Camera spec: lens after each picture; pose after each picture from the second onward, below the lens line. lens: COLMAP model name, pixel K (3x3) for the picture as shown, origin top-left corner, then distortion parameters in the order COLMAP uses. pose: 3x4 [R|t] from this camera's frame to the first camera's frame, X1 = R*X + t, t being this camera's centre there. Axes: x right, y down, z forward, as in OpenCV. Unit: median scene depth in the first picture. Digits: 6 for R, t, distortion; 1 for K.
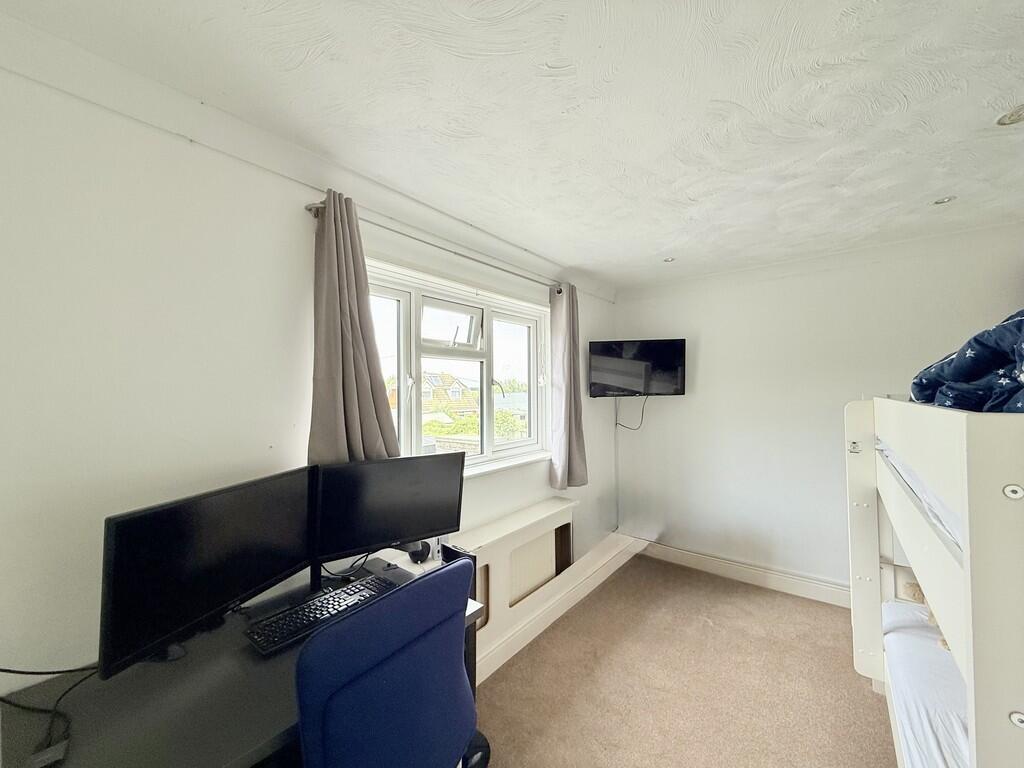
lens RADIAL K [[408.3, 0, 512.6], [0, 408.3, 384.7], [0, 0, 1]] dist [-0.003228, -0.000005]
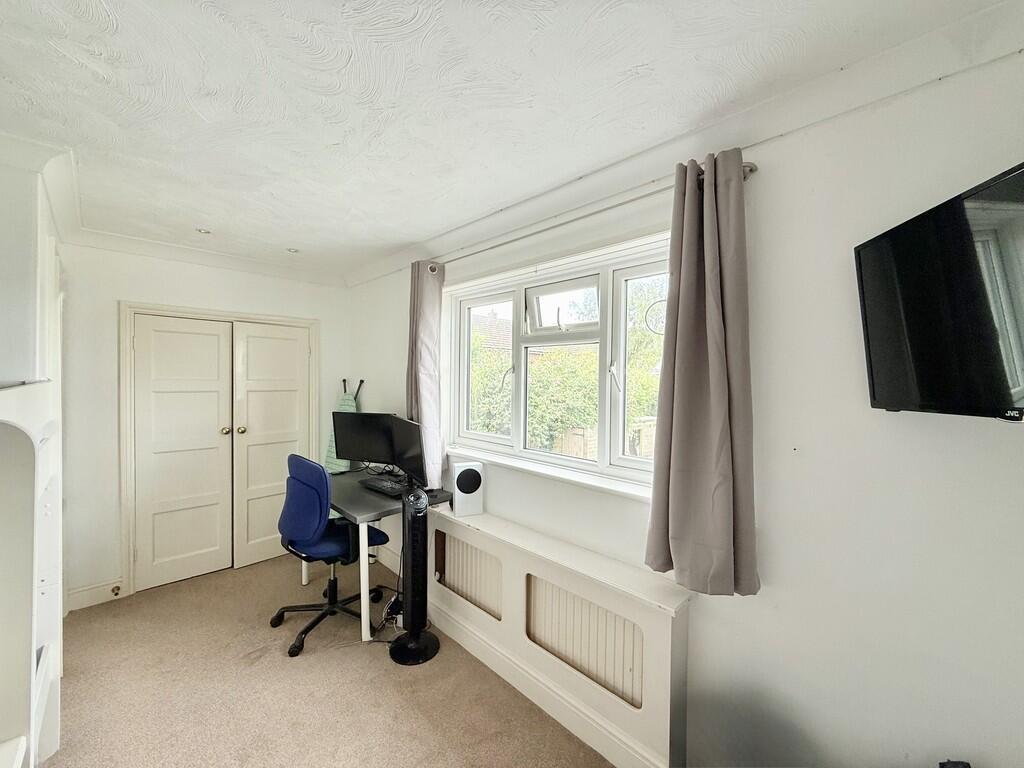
lens RADIAL K [[408.3, 0, 515.6], [0, 408.3, 386.5], [0, 0, 1]] dist [-0.003228, -0.000005]
pose [[-0.124233, 0.027113, -0.991883, 0.804221], [-0.002488, 0.999615, 0.027636, 0.005255], [0.992250, 0.005901, -0.124117, 1.060062]]
